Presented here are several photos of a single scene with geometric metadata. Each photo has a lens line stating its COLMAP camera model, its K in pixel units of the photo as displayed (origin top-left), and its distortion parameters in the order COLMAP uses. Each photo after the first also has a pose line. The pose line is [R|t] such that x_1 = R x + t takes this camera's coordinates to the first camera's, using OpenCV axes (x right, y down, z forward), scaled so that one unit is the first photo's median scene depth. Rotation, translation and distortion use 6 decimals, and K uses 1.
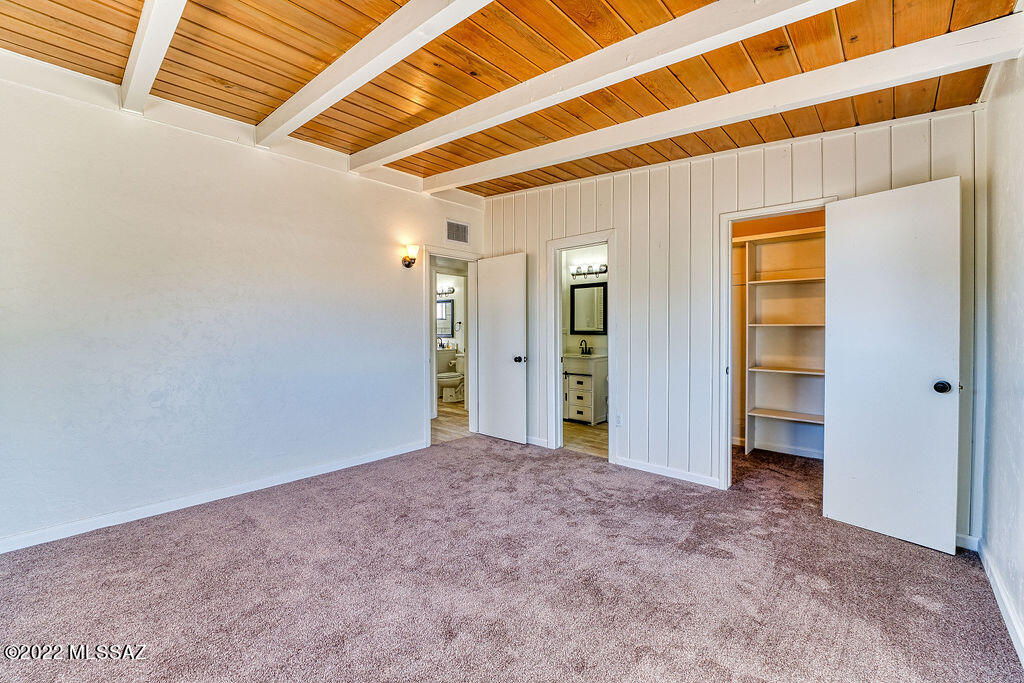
lens RADIAL K [[420.1, 0, 502.7], [0, 420.1, 336.2], [0, 0, 1]] dist [0.000589, 0.000276]
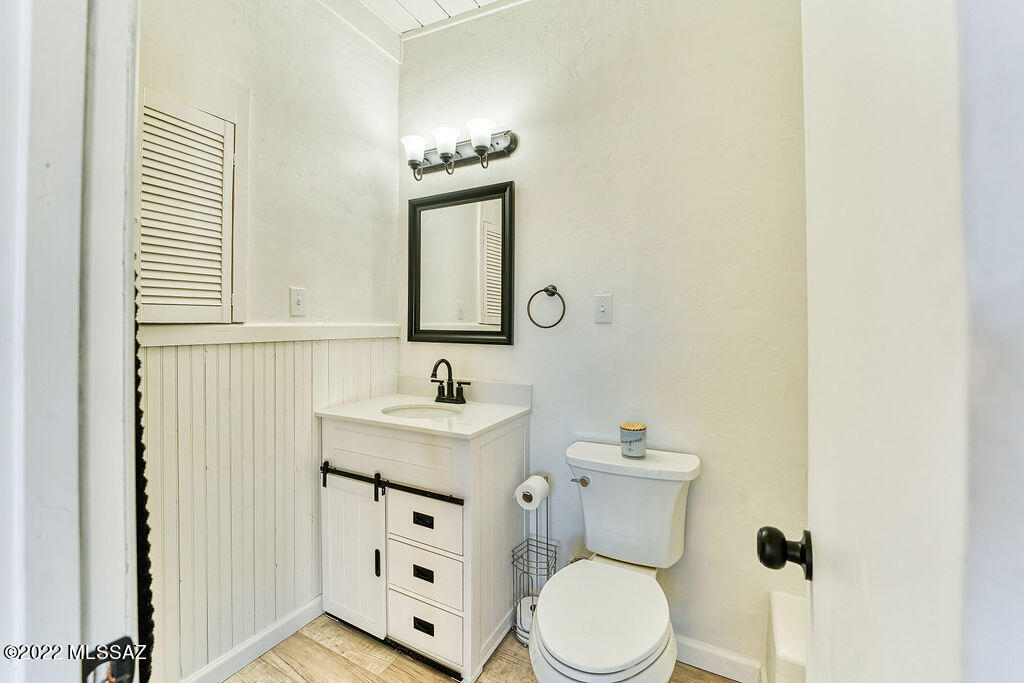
lens RADIAL K [[420.1, 0, 504.9], [0, 420.1, 332.9], [0, 0, 1]] dist [0.000589, 0.000276]
pose [[0.958936, 0.003303, 0.283603, 0.145615], [-0.005667, 0.999956, 0.007519, -0.014097], [-0.283566, -0.008817, 0.958912, 0.670057]]
